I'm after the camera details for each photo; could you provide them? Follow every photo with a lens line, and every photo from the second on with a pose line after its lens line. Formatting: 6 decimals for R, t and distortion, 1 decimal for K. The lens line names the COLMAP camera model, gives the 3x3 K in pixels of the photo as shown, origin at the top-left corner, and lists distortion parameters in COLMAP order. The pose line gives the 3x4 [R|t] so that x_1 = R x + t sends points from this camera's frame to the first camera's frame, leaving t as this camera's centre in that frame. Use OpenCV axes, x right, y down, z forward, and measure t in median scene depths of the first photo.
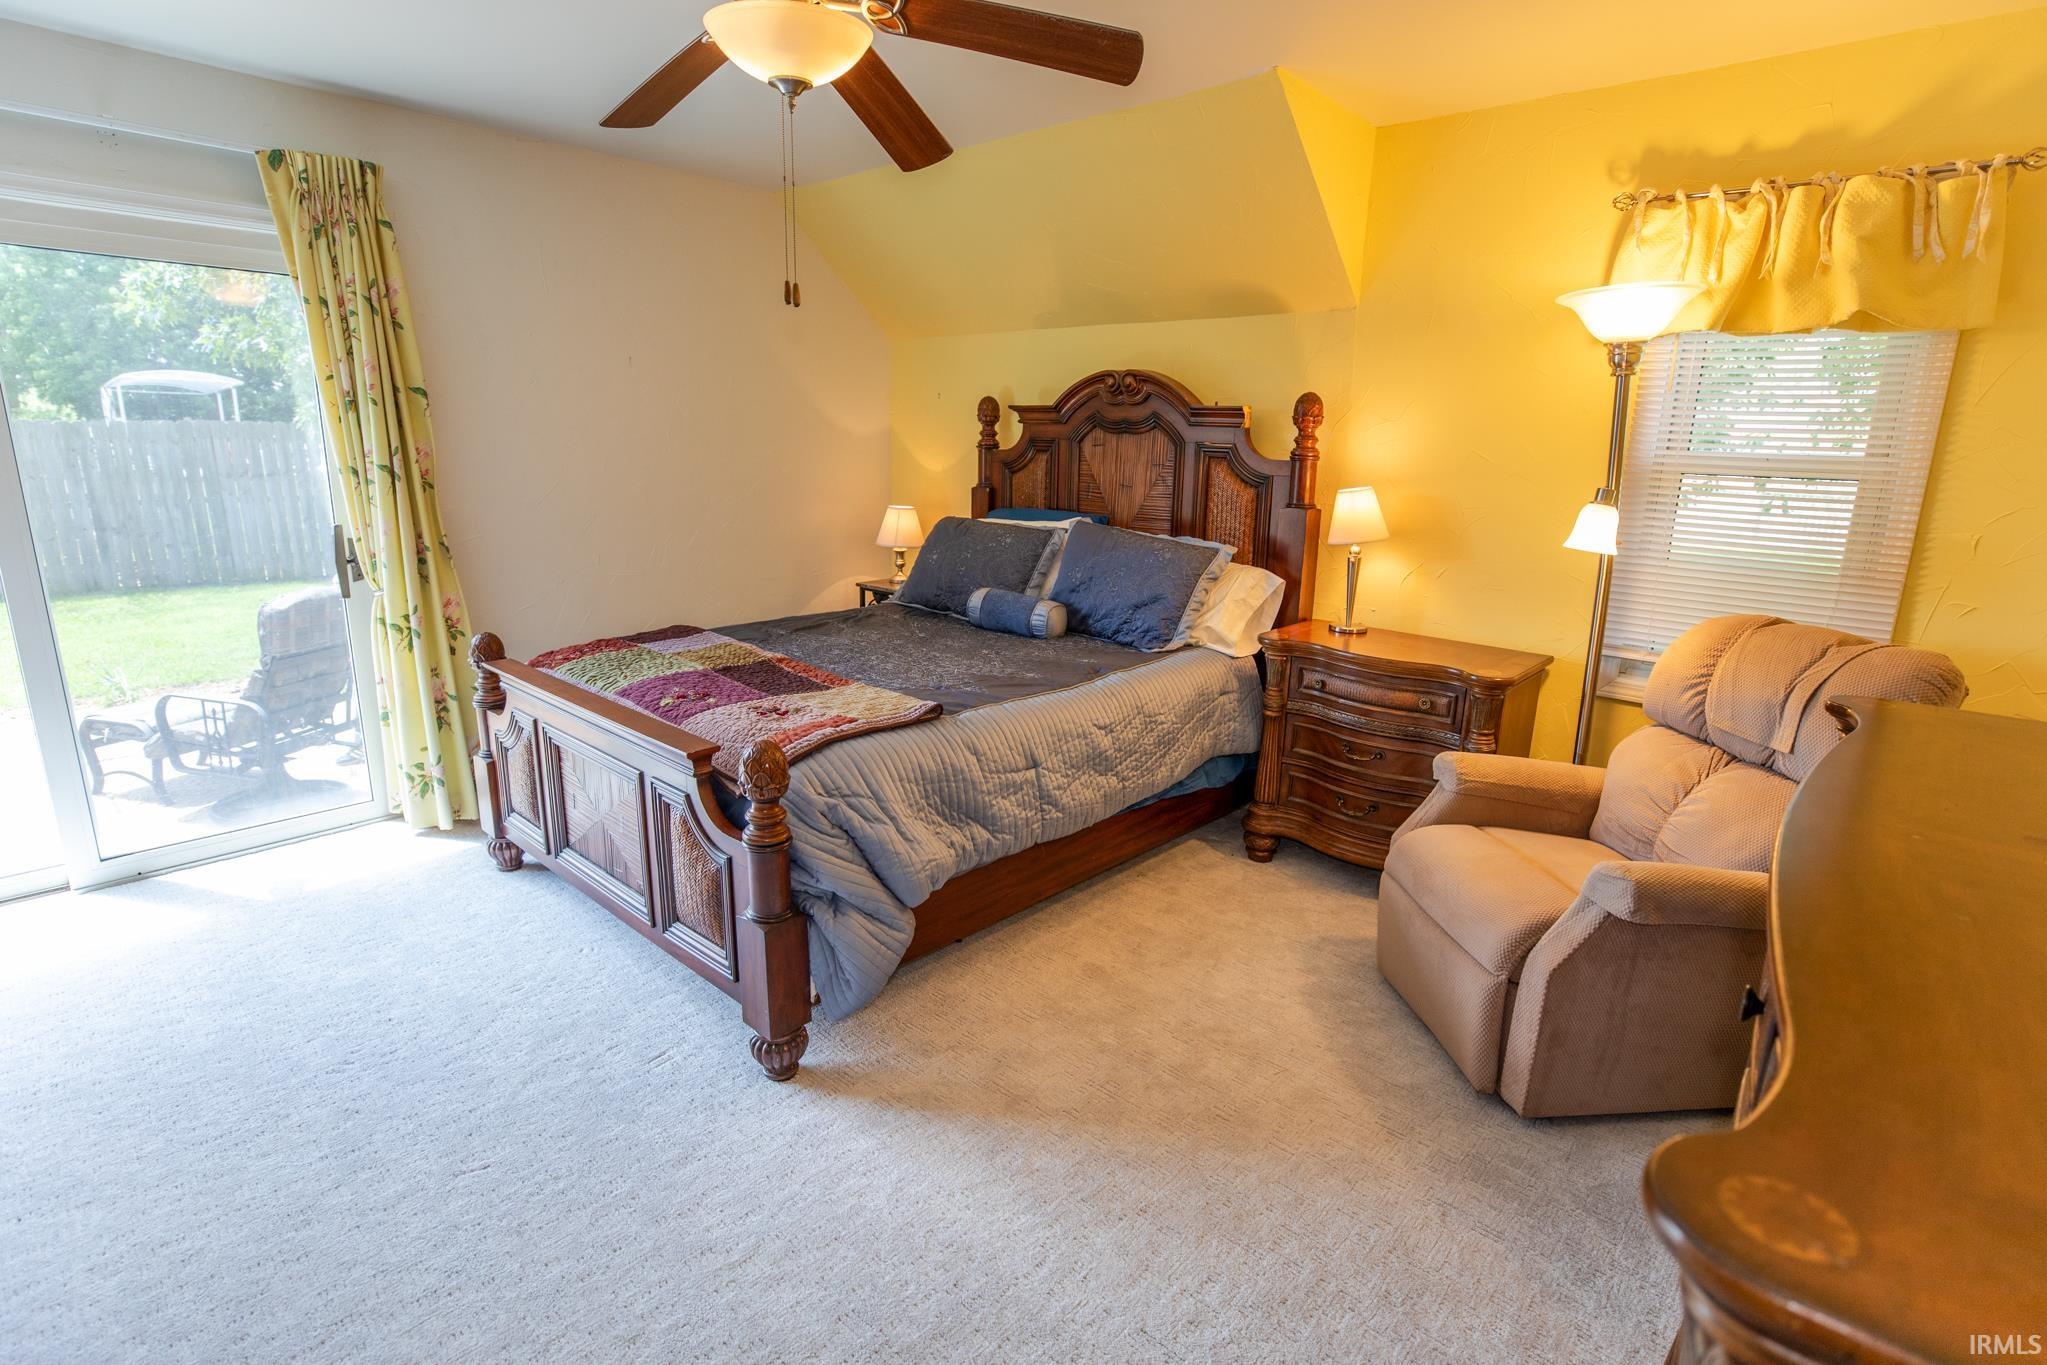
lens RADIAL K [[961.0, 0, 1023.5], [0, 961.0, 682.5], [0, 0, 1]] dist [-0.077894, -0.000081]
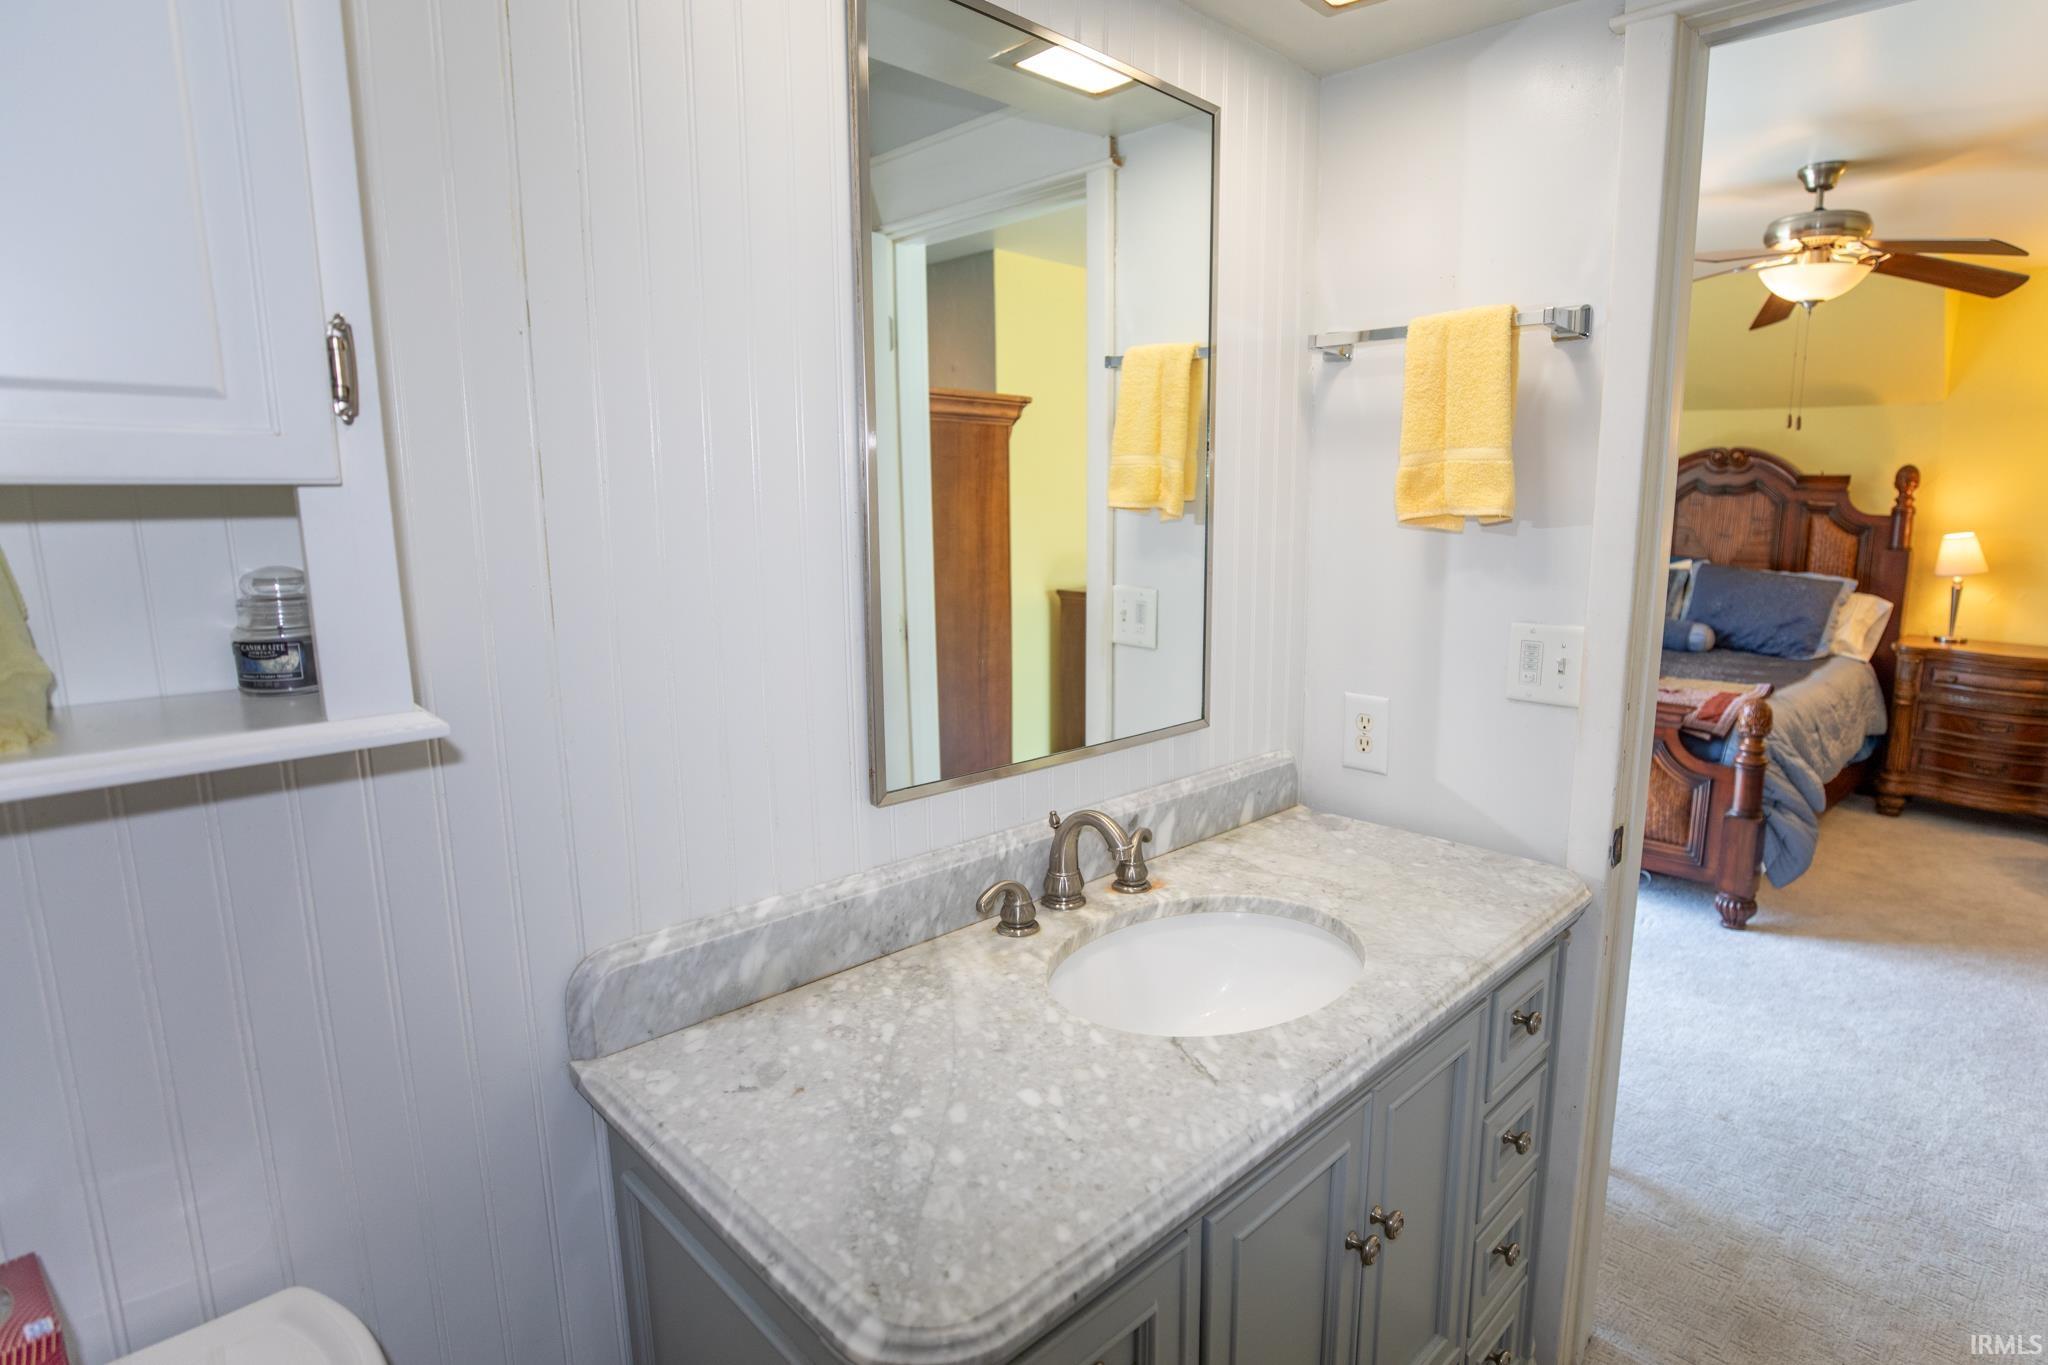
lens RADIAL K [[1066.0, 0, 1024.0], [0, 1066.0, 682.5], [0, 0, 1]] dist [-0.040102, -0.000179]
pose [[0.999024, -0.014470, -0.041727, -0.885333], [0.011661, 0.997699, -0.066794, 0.084409], [0.042597, 0.066243, 0.996894, -0.486047]]
